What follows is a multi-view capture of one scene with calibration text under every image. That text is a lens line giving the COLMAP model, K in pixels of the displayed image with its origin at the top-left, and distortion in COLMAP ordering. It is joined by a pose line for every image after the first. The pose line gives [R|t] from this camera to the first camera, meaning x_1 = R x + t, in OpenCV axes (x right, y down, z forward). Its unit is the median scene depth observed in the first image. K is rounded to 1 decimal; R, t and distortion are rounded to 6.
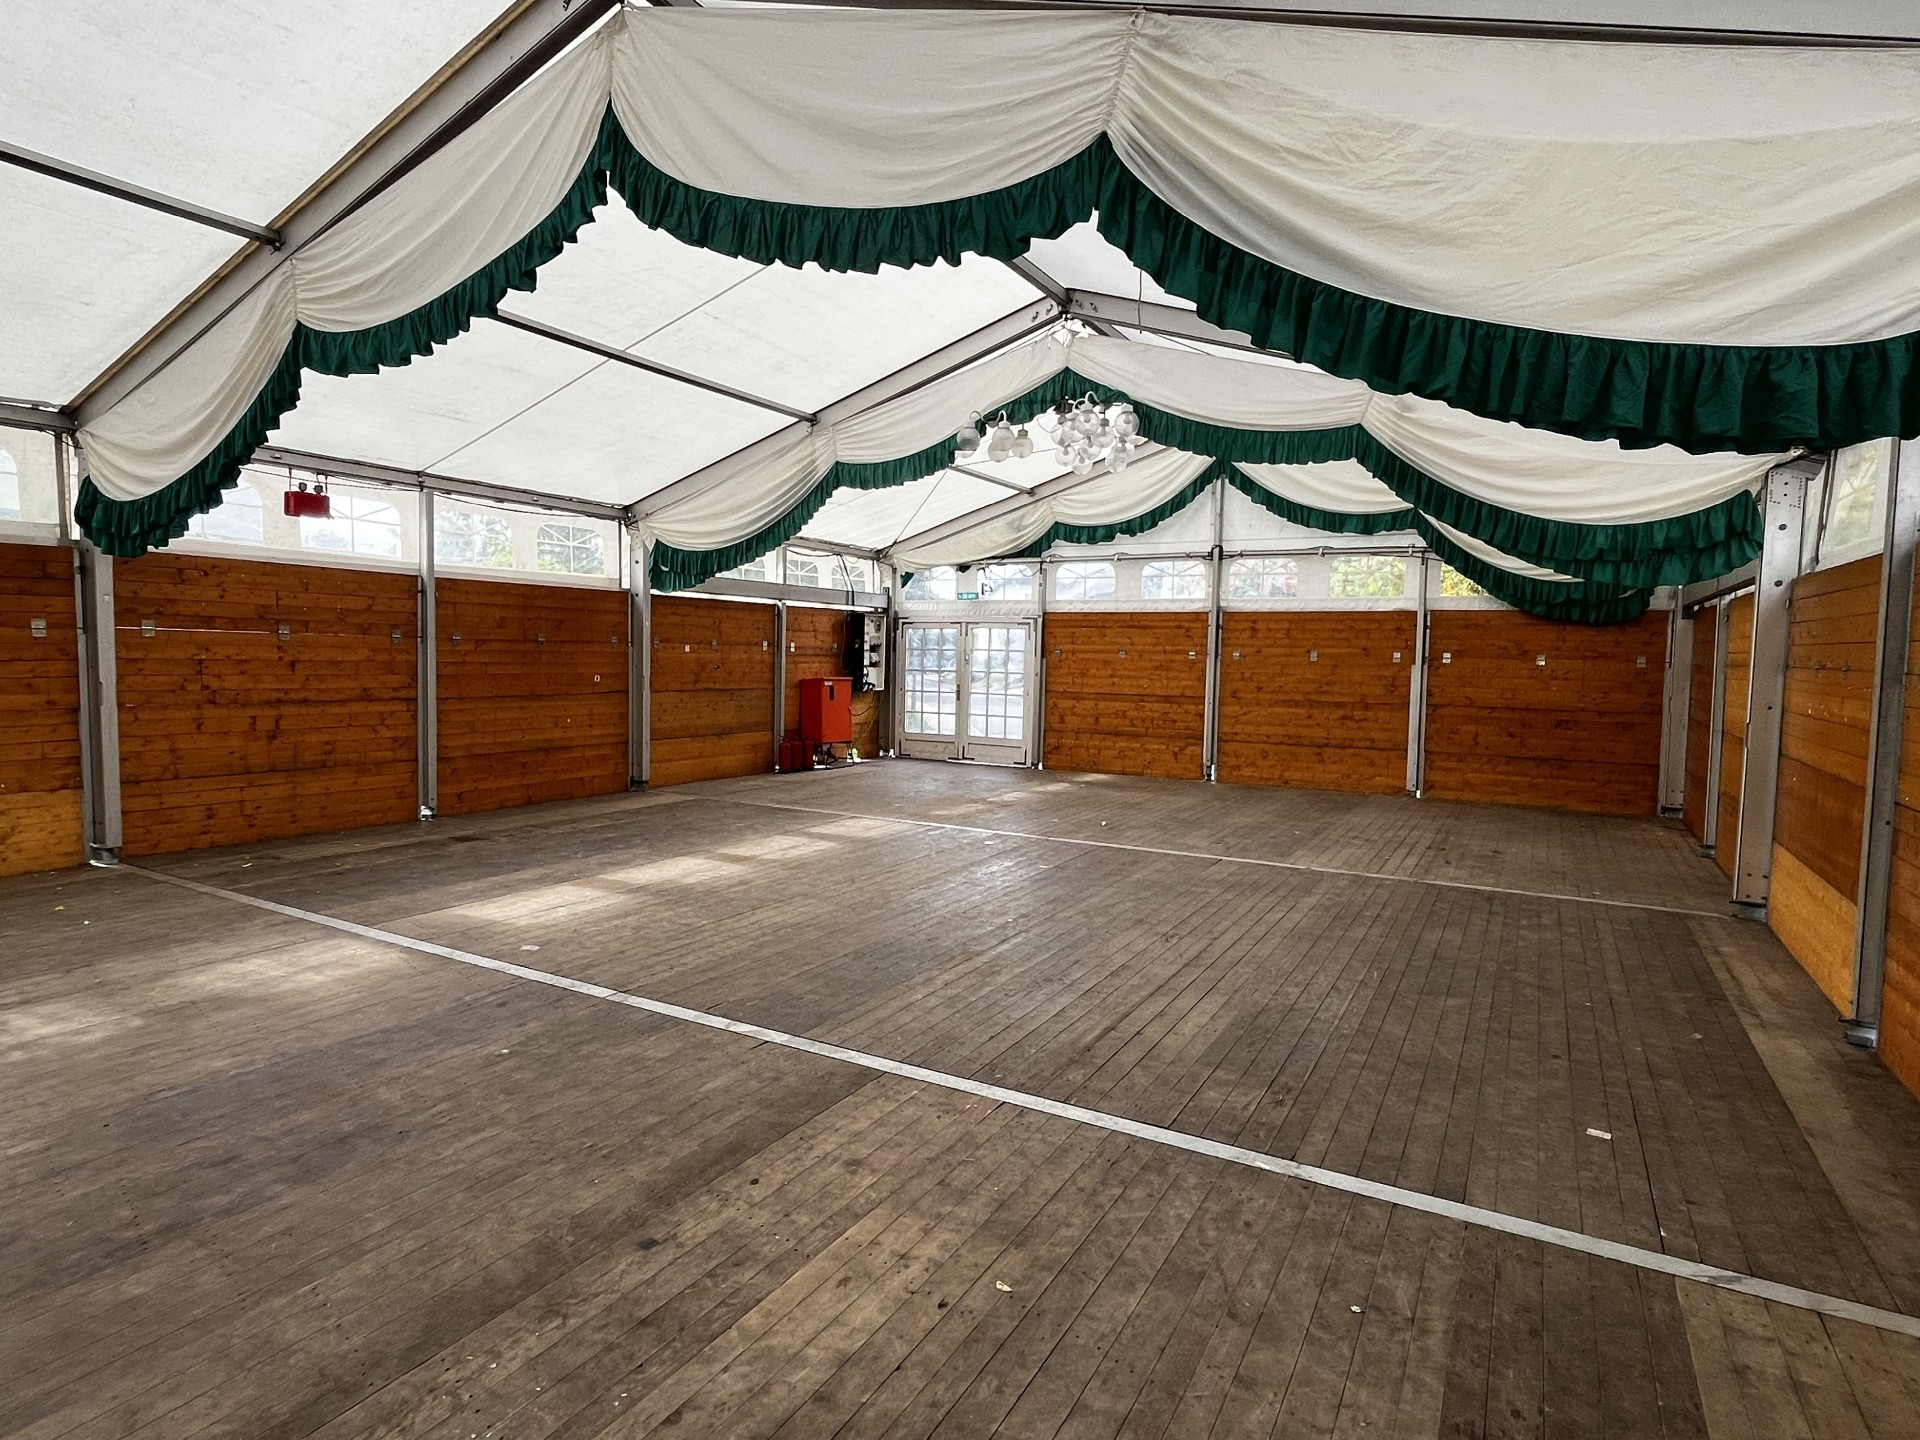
lens RADIAL K [[1058.7, 0, 963.2], [0, 1058.7, 720.1], [0, 0, 1]] dist [-0.001048, 0.000856]
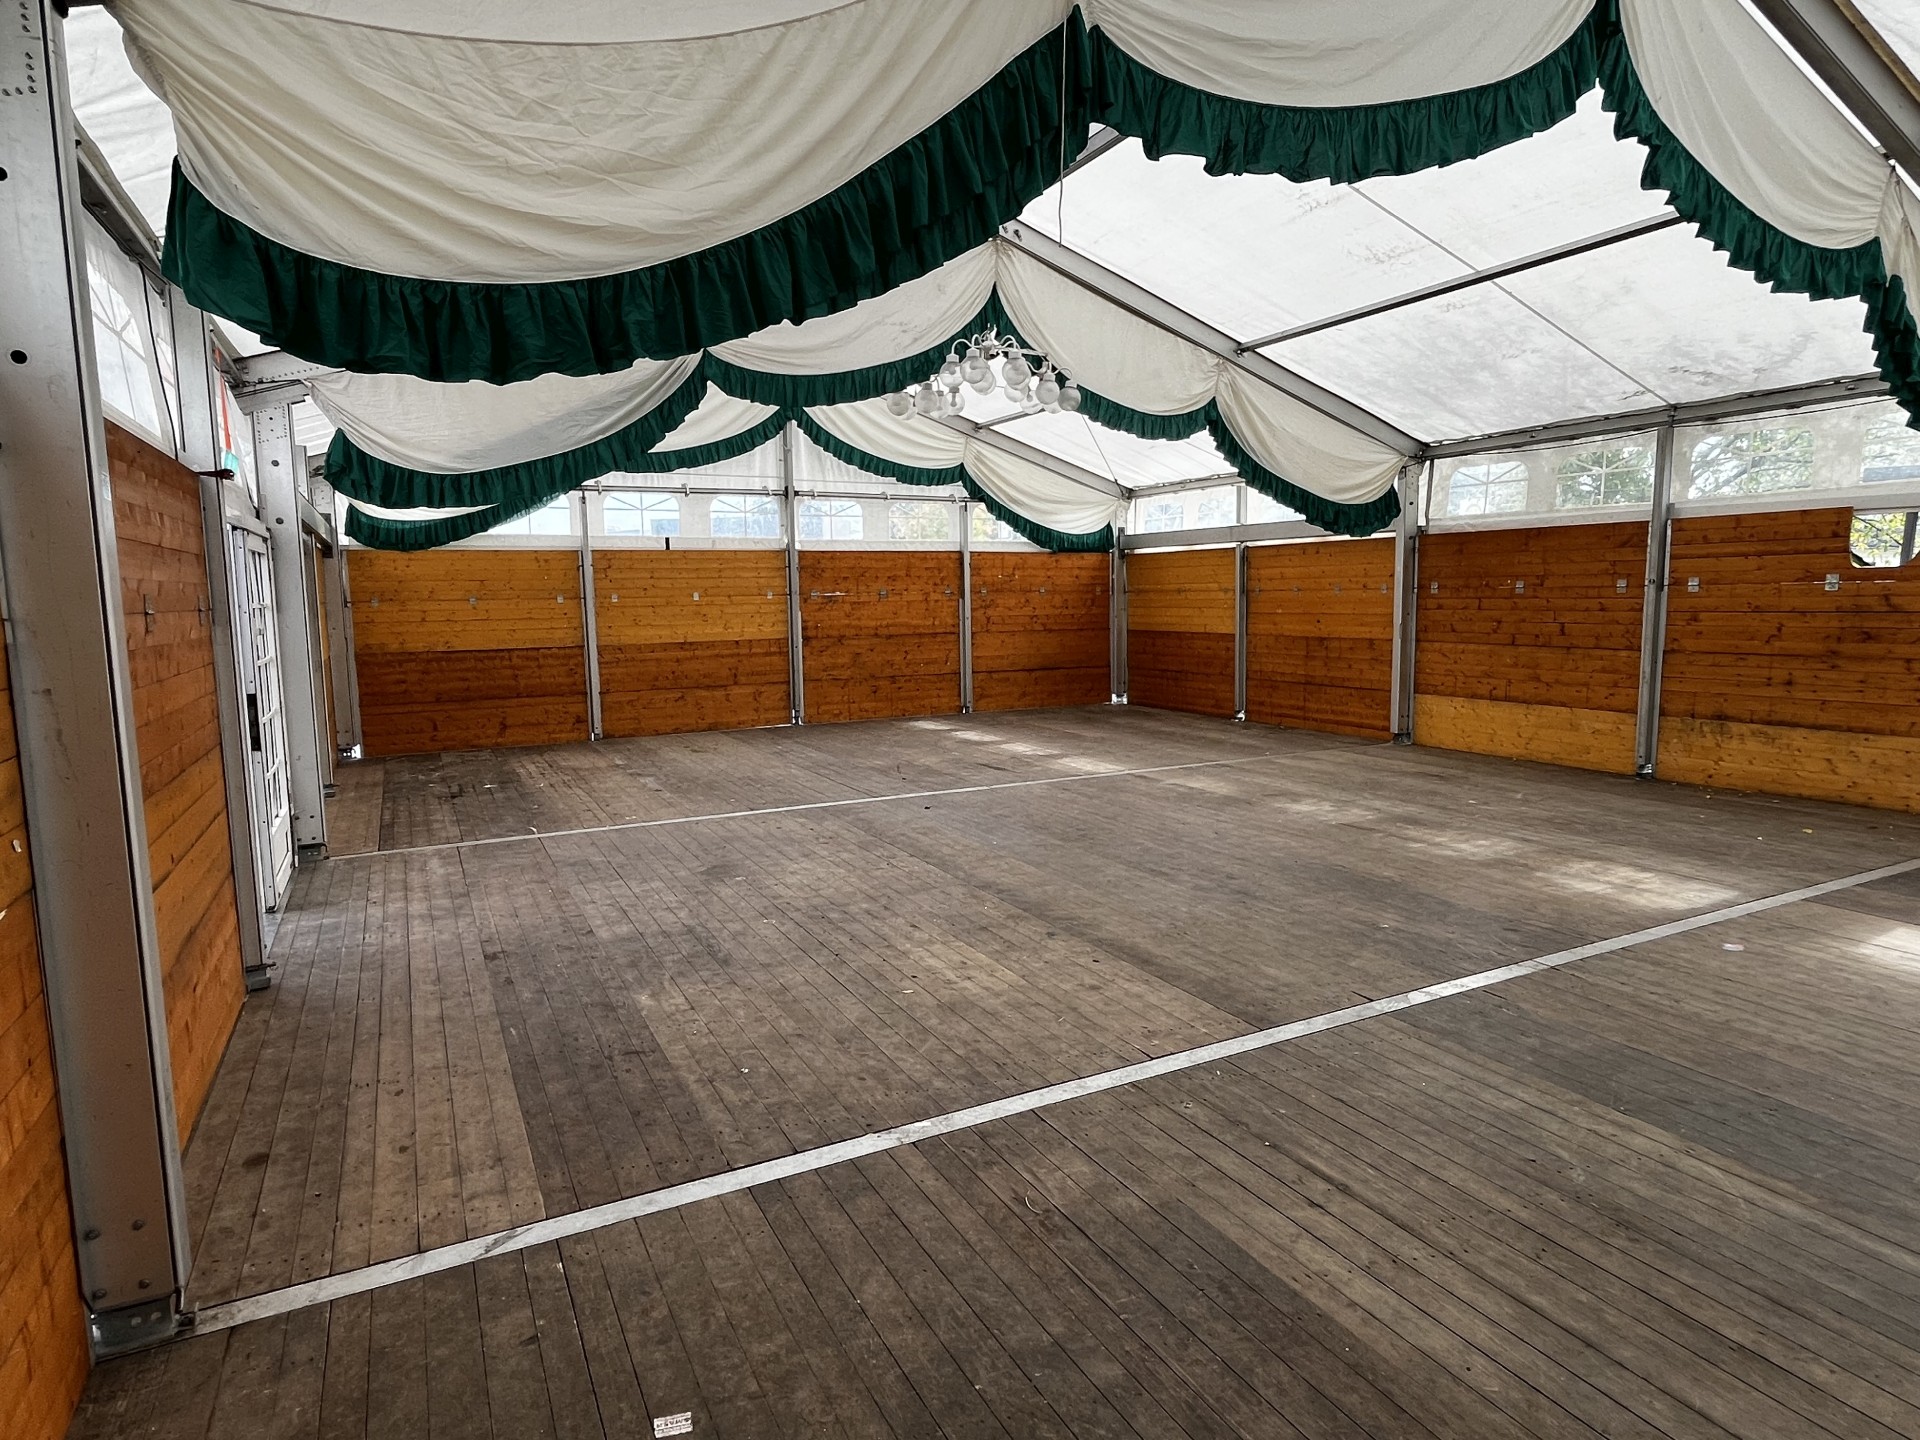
lens RADIAL K [[1058.7, 0, 963.2], [0, 1058.7, 720.1], [0, 0, 1]] dist [-0.001048, 0.000856]
pose [[-0.553833, 0.083665, -0.828414, 0.942365], [-0.054088, 0.989222, 0.136066, -0.075027], [0.830869, 0.120165, -0.543339, 1.375569]]
